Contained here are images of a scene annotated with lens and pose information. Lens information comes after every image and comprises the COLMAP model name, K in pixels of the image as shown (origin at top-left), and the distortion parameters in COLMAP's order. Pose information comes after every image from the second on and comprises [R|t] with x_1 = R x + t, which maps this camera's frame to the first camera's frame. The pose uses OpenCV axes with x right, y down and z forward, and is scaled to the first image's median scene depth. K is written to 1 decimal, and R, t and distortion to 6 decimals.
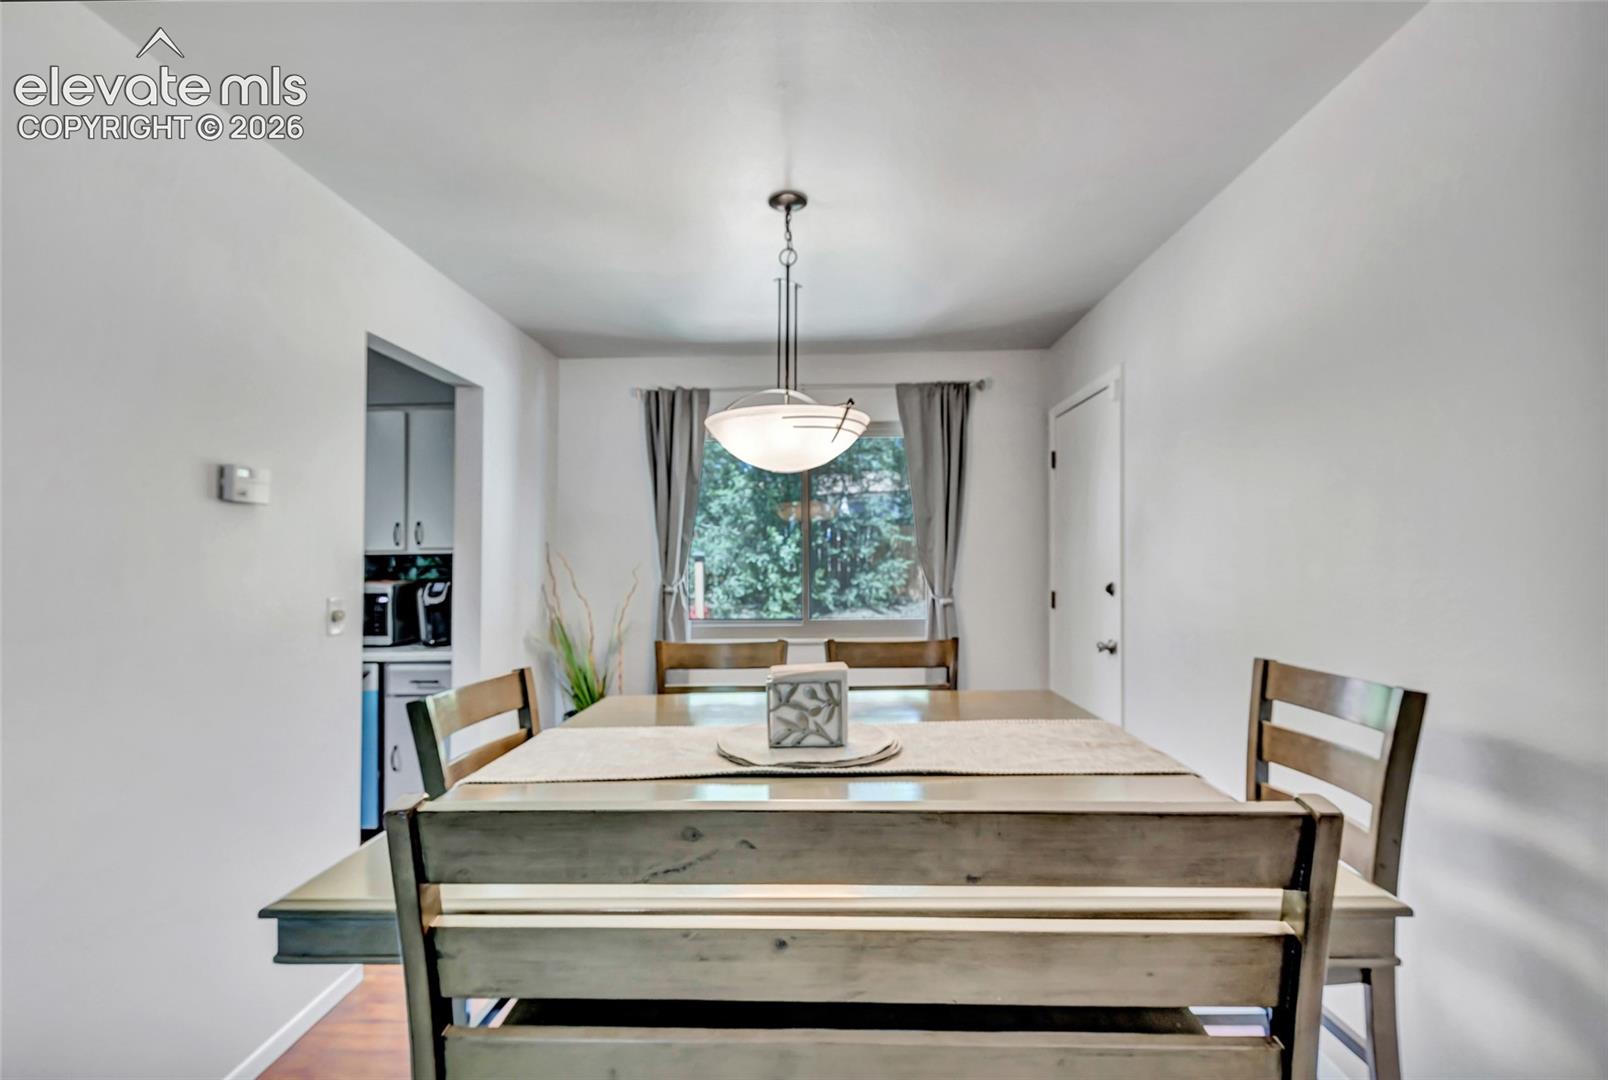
lens RADIAL K [[738.6, 0, 809.5], [0, 738.6, 542.0], [0, 0, 1]] dist [0.011477, 0.000157]
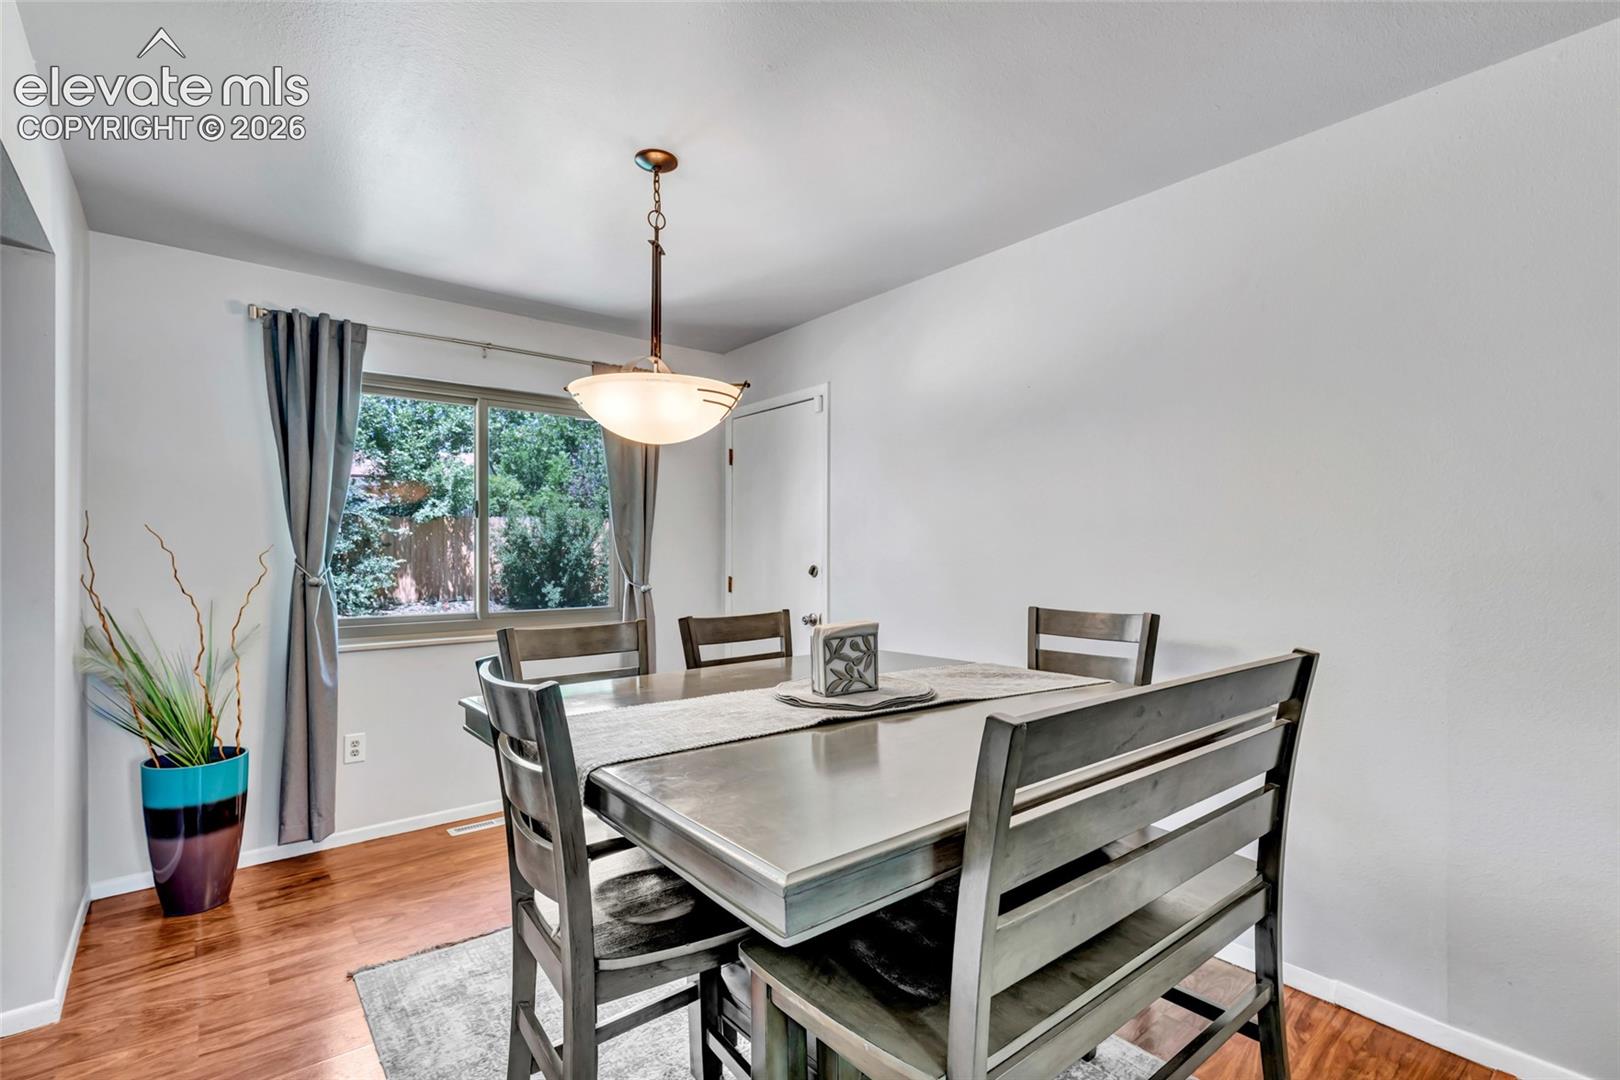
lens RADIAL K [[744.1, 0, 817.6], [0, 744.1, 553.4], [0, 0, 1]] dist [0.011477, 0.000157]
pose [[0.763640, 0.011744, 0.645536, -0.489688], [-0.020096, 0.999782, 0.005584, 0.039190], [-0.645330, -0.017237, 0.763709, 0.116882]]
